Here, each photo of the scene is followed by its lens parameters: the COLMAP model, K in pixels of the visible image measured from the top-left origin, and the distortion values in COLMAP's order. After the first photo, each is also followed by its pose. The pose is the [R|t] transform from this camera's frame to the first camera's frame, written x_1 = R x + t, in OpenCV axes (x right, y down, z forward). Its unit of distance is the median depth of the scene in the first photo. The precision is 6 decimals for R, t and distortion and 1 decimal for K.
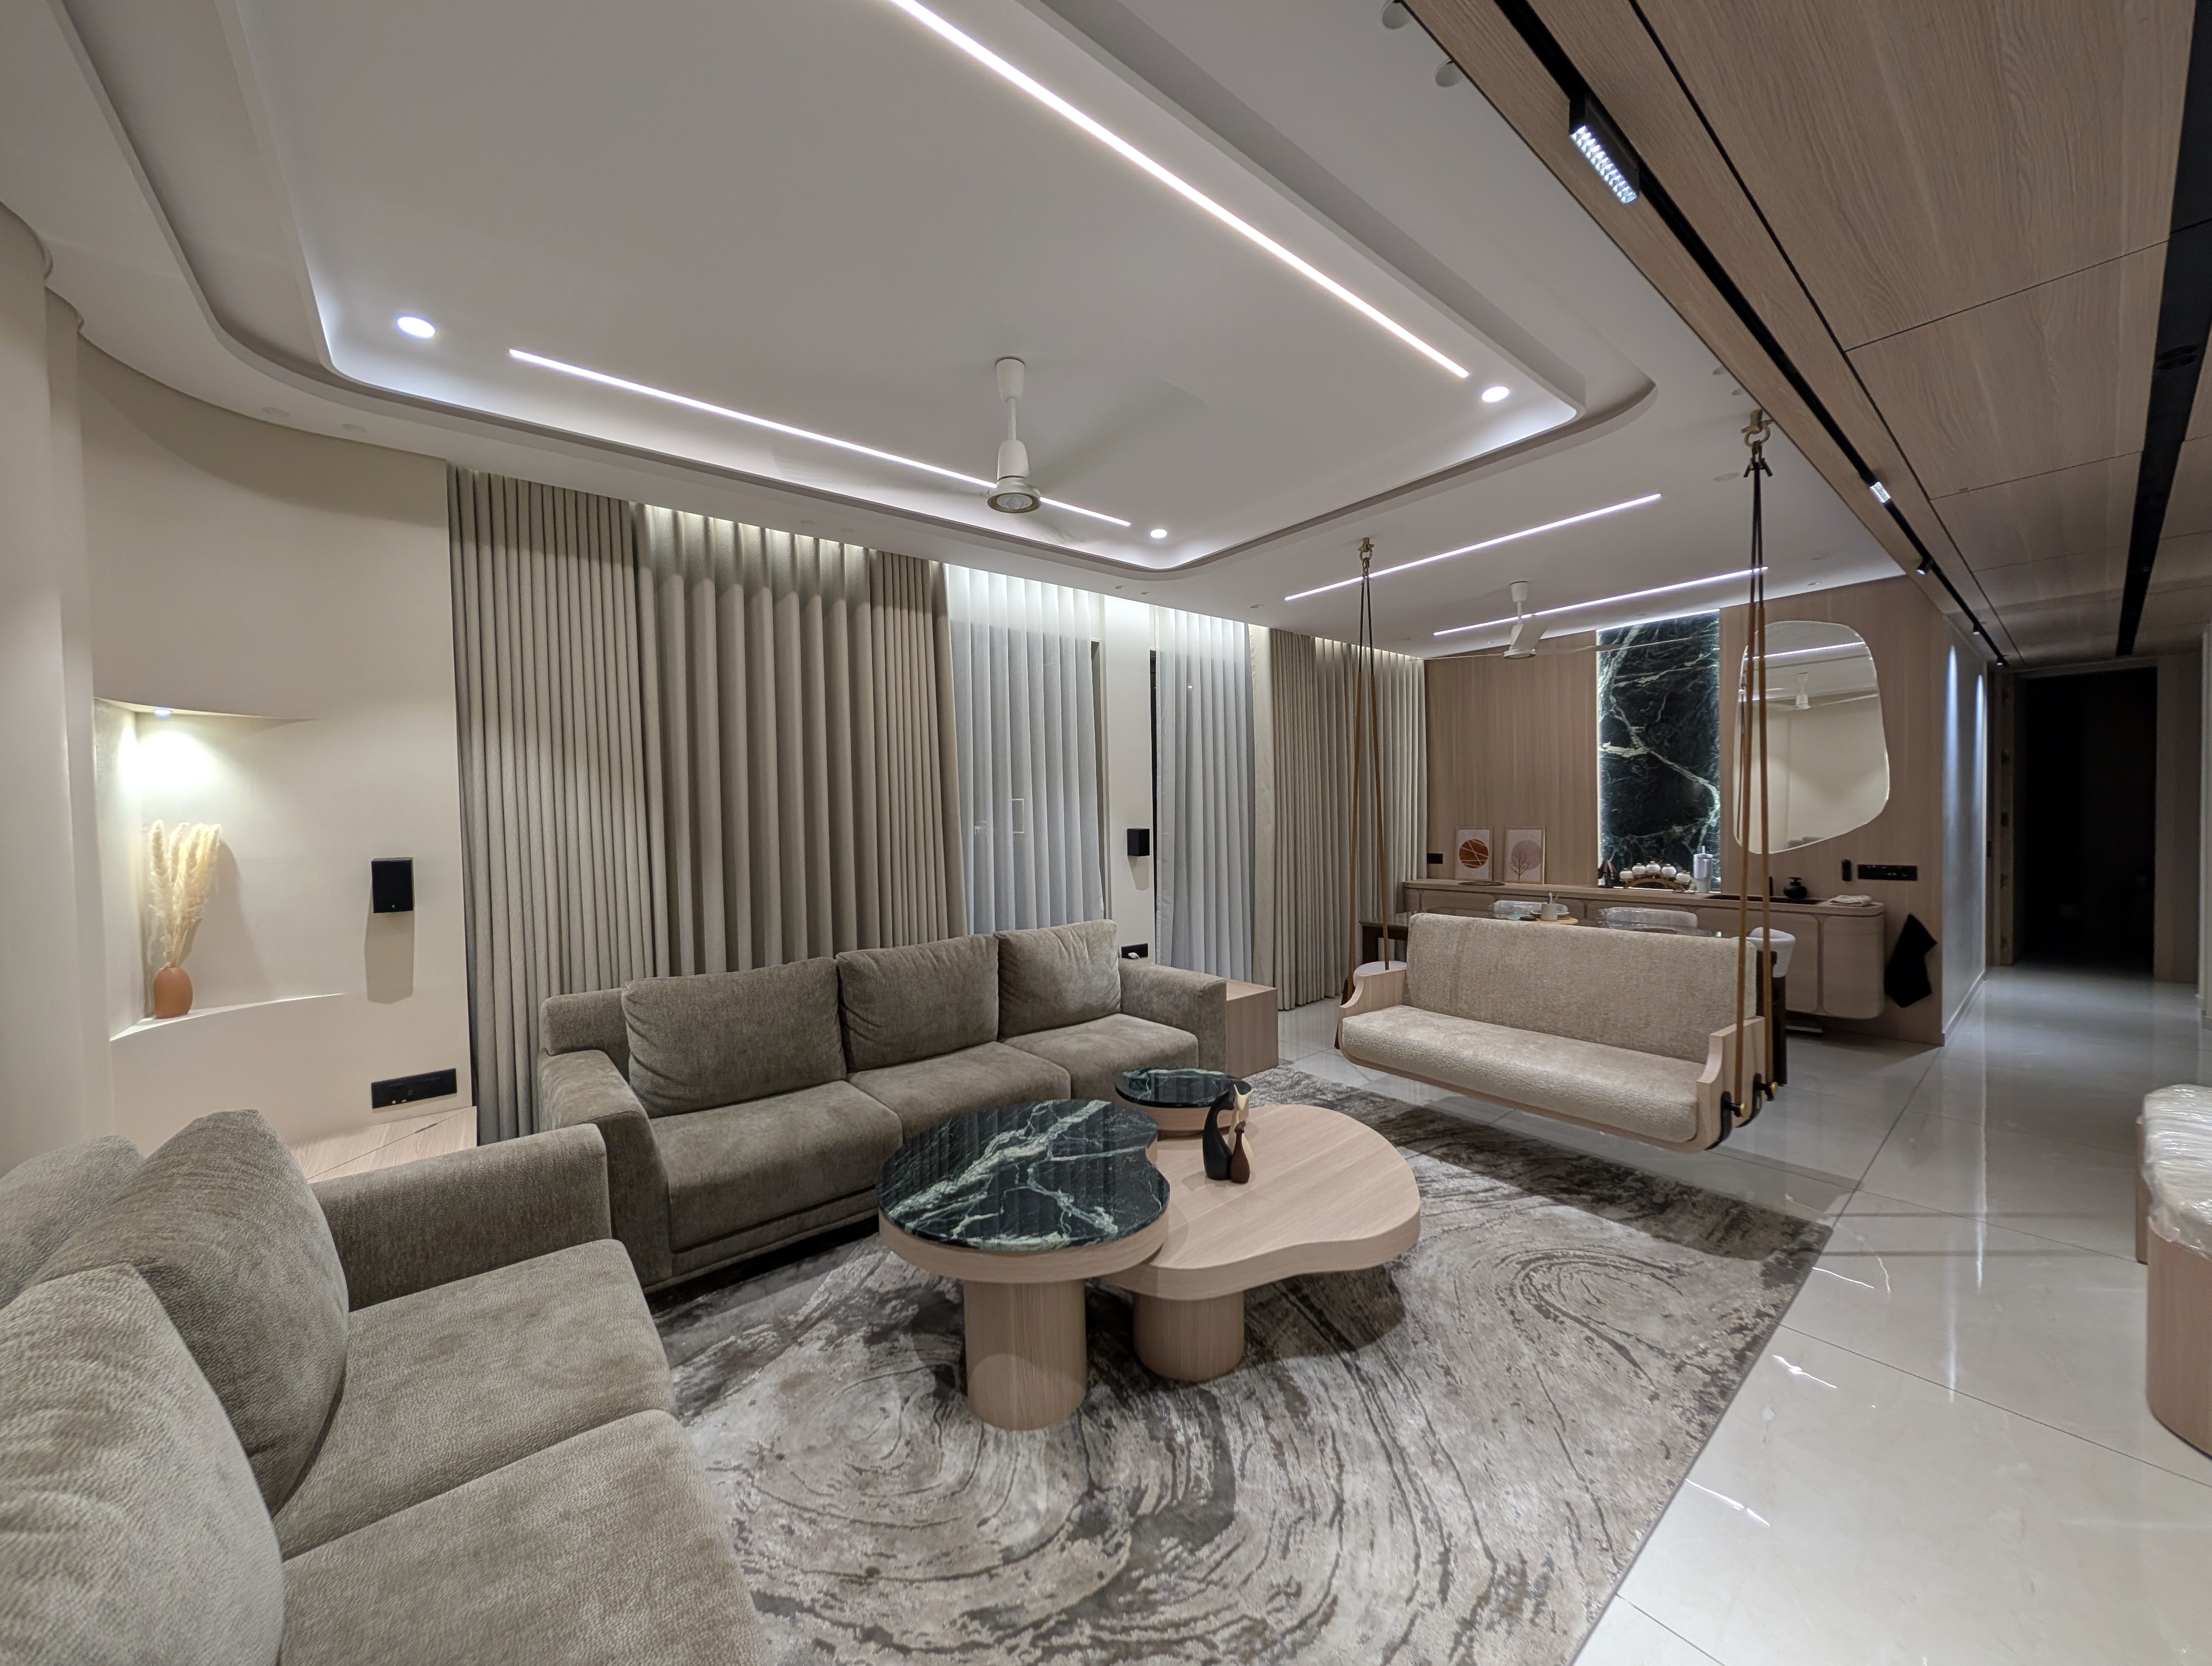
lens RADIAL K [[816.5, 0, 1093.8], [0, 816.5, 833.7], [0, 0, 1]] dist [0.001305, 0.000117]
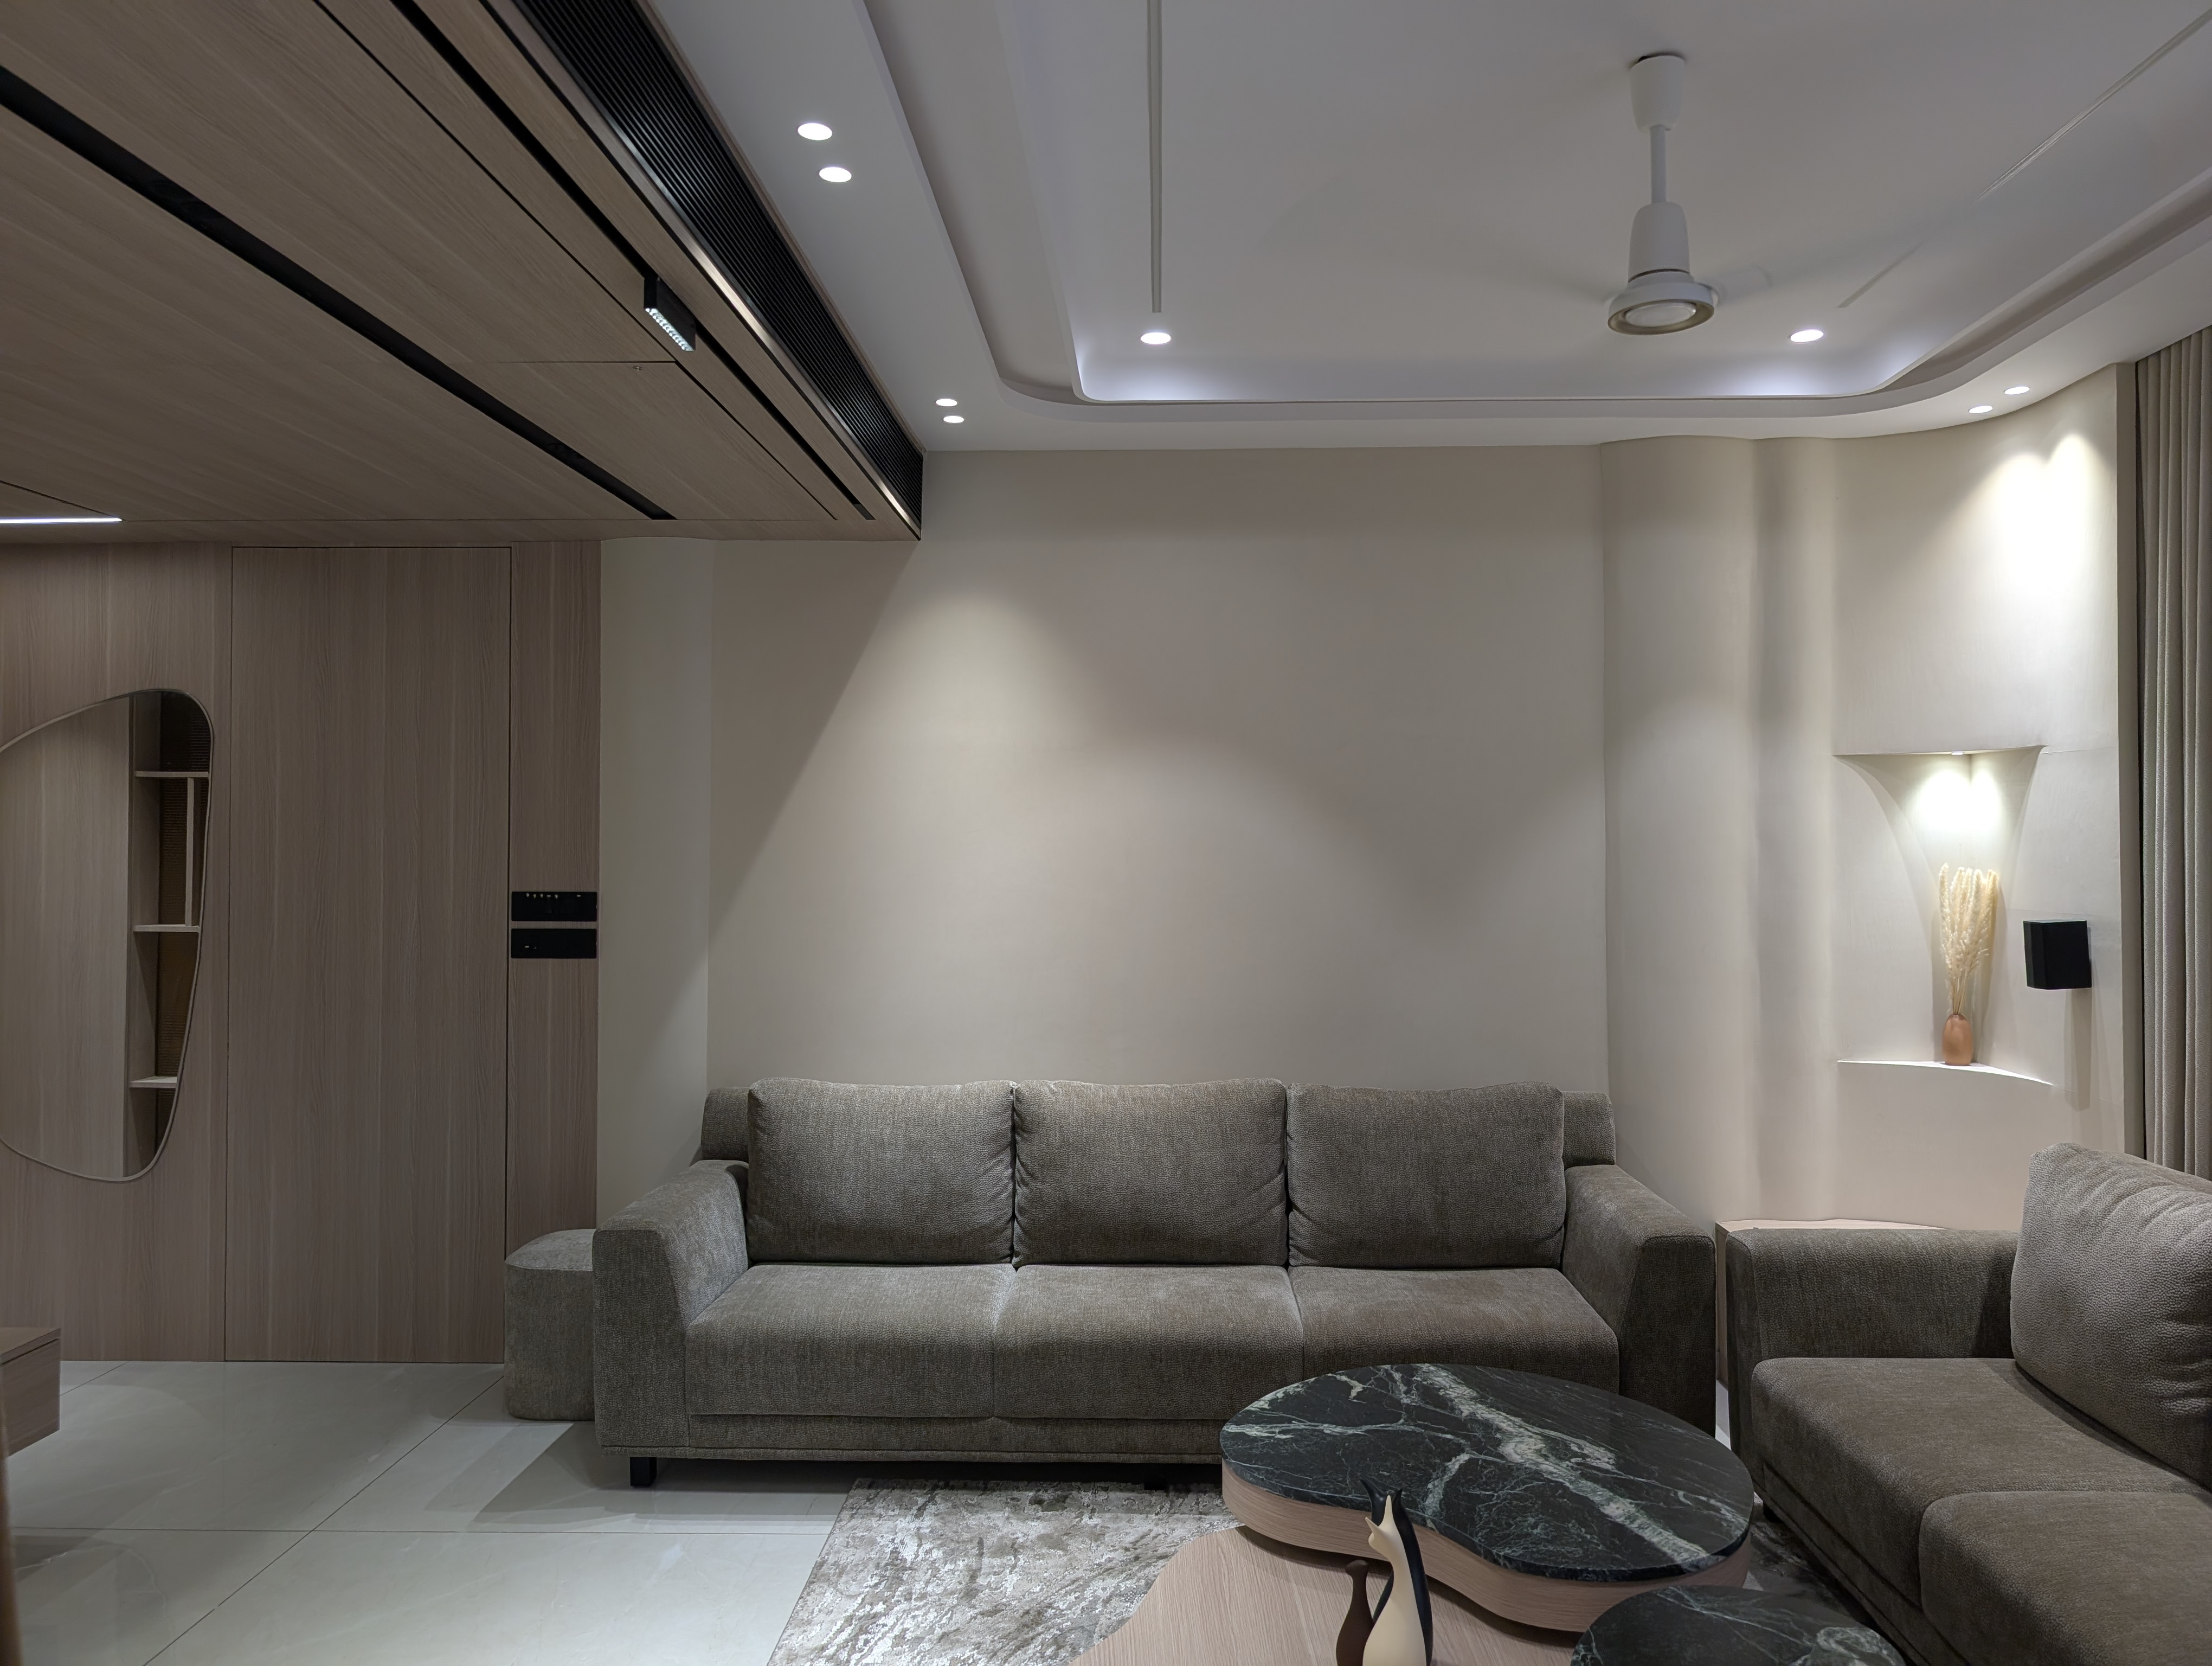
lens RADIAL K [[1570.4, 0, 1110.5], [0, 1570.4, 825.5], [0, 0, 1]] dist [0.013330, -0.011107]
pose [[-0.650846, 0.015216, -0.759057, 0.561570], [0.003639, 0.999850, 0.016923, -0.056976], [0.759201, 0.008252, -0.650804, 0.853257]]
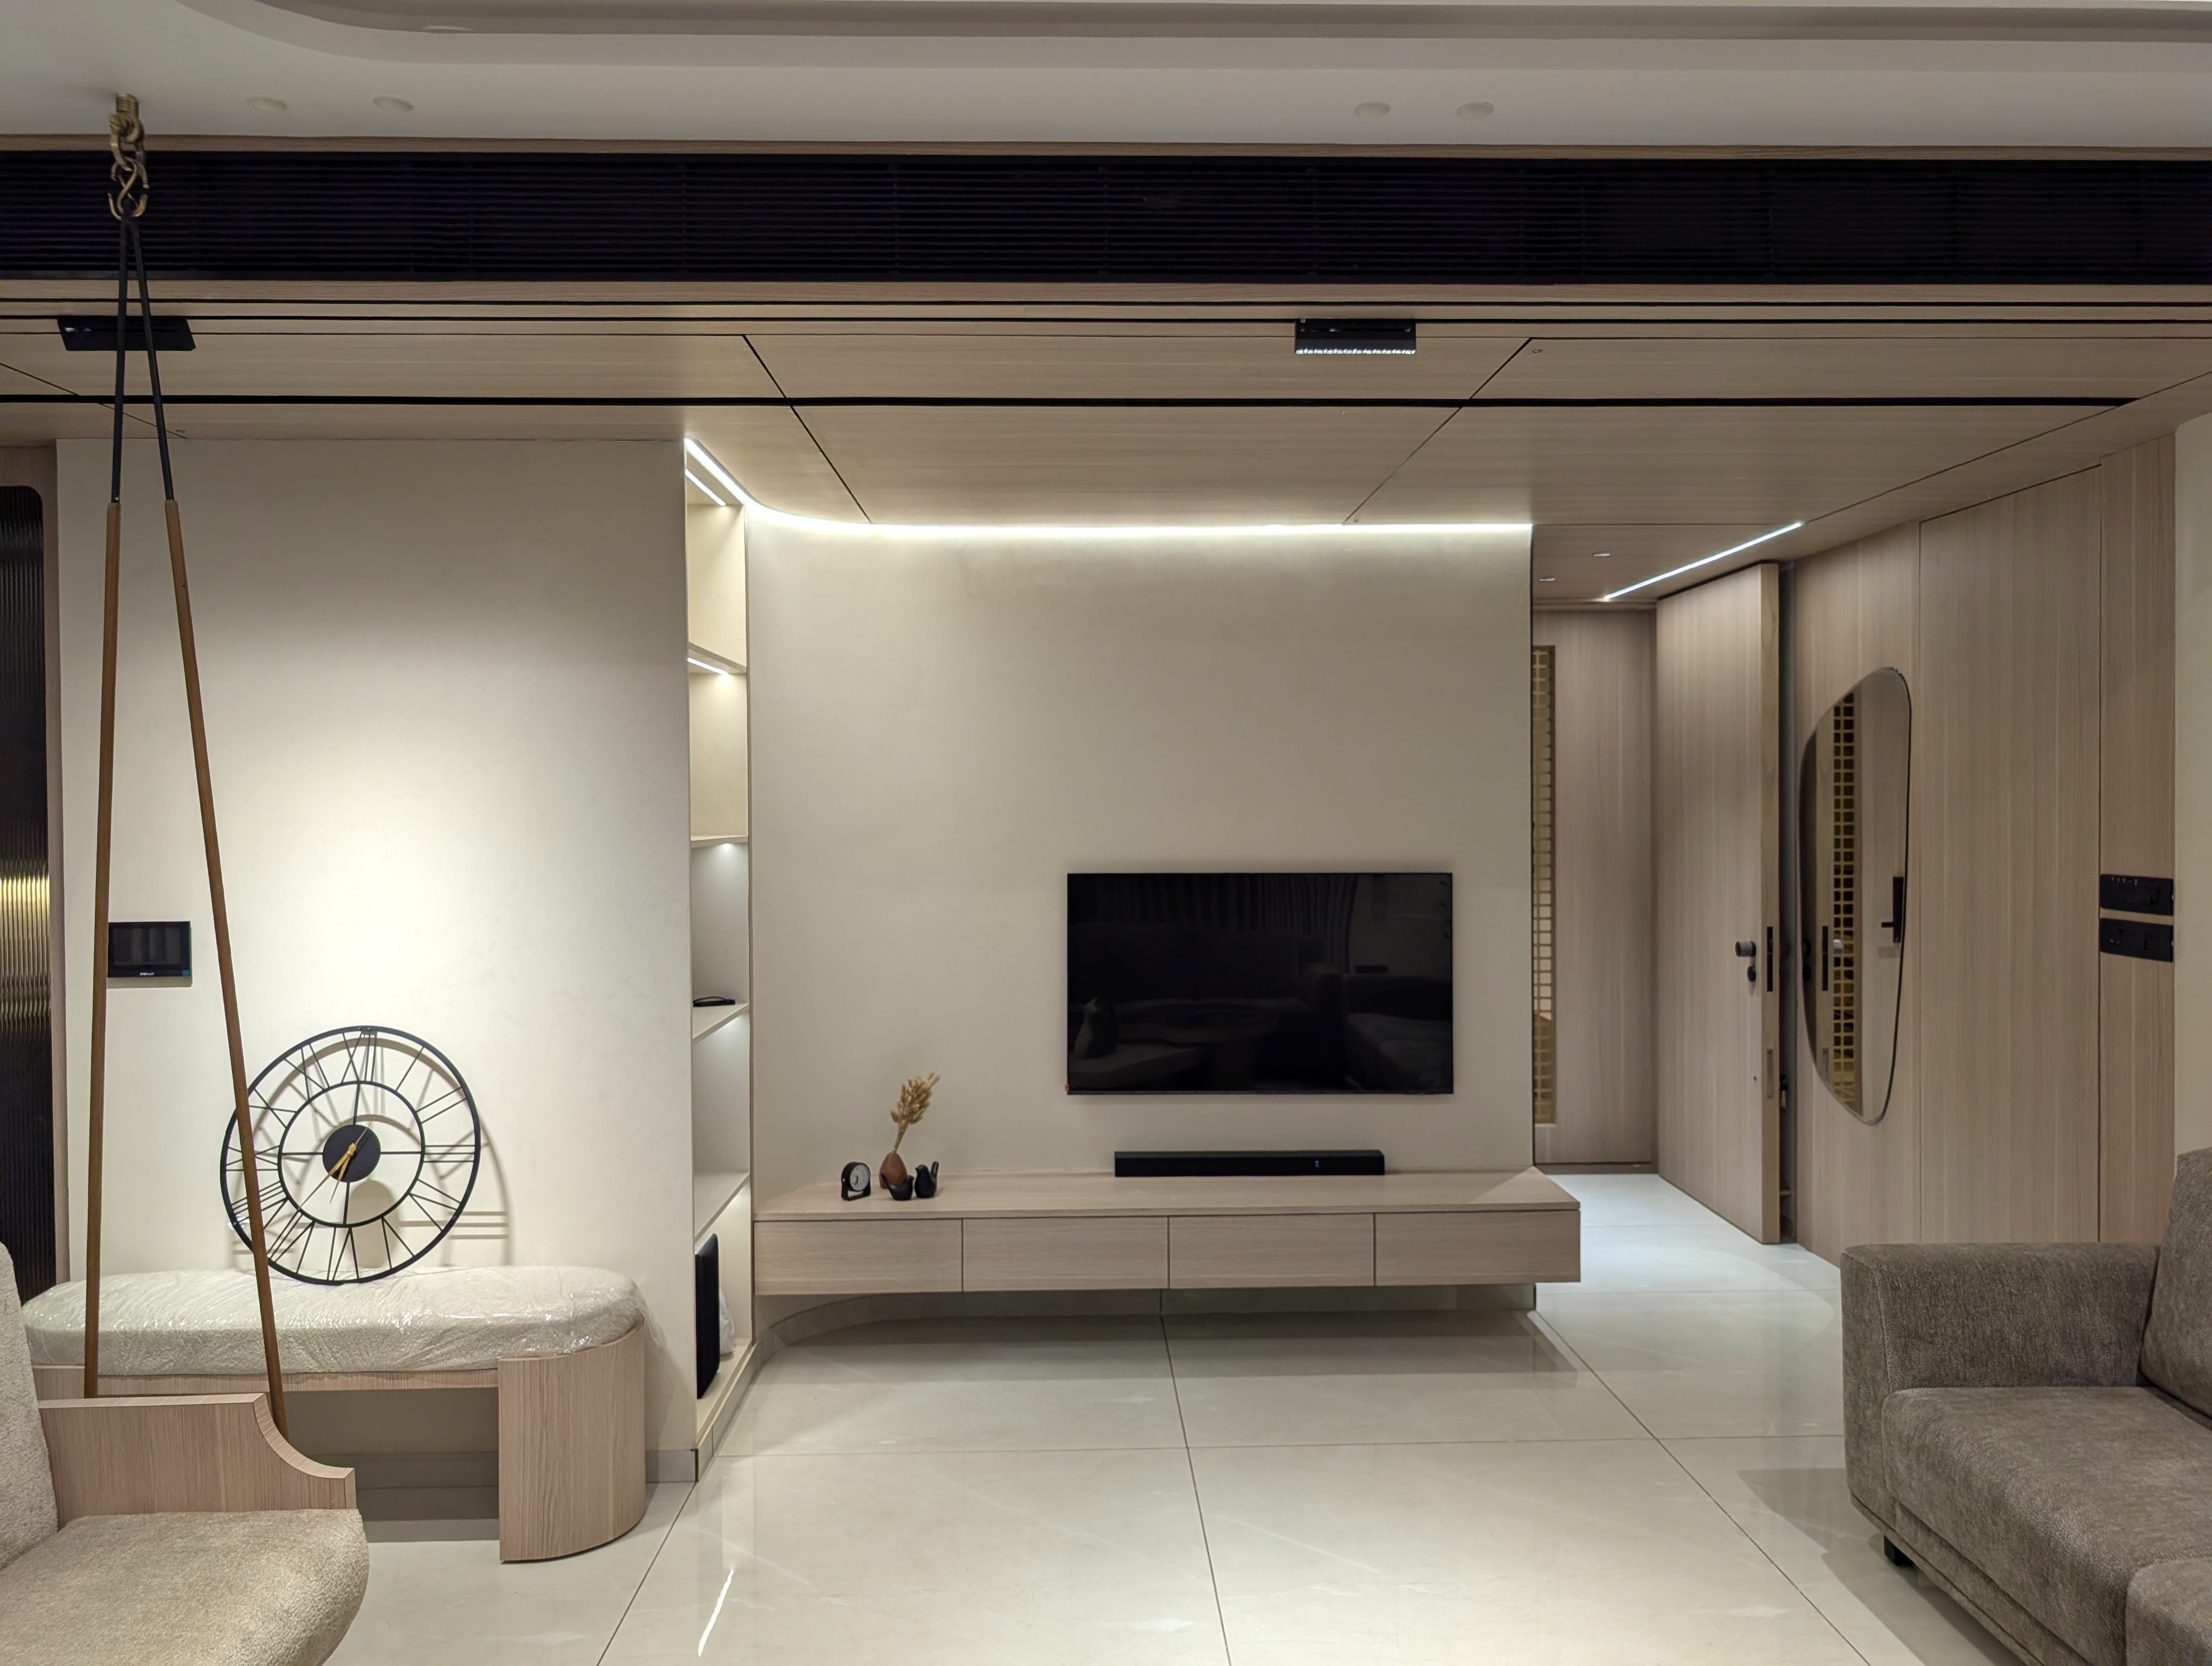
lens RADIAL K [[1570.4, 0, 1110.9], [0, 1570.4, 838.9], [0, 0, 1]] dist [0.013330, -0.011107]
pose [[-0.804855, 0.019511, 0.593150, -0.129481], [0.038872, 0.999046, 0.019884, -0.055442], [-0.592196, 0.039061, -0.804846, 0.919220]]
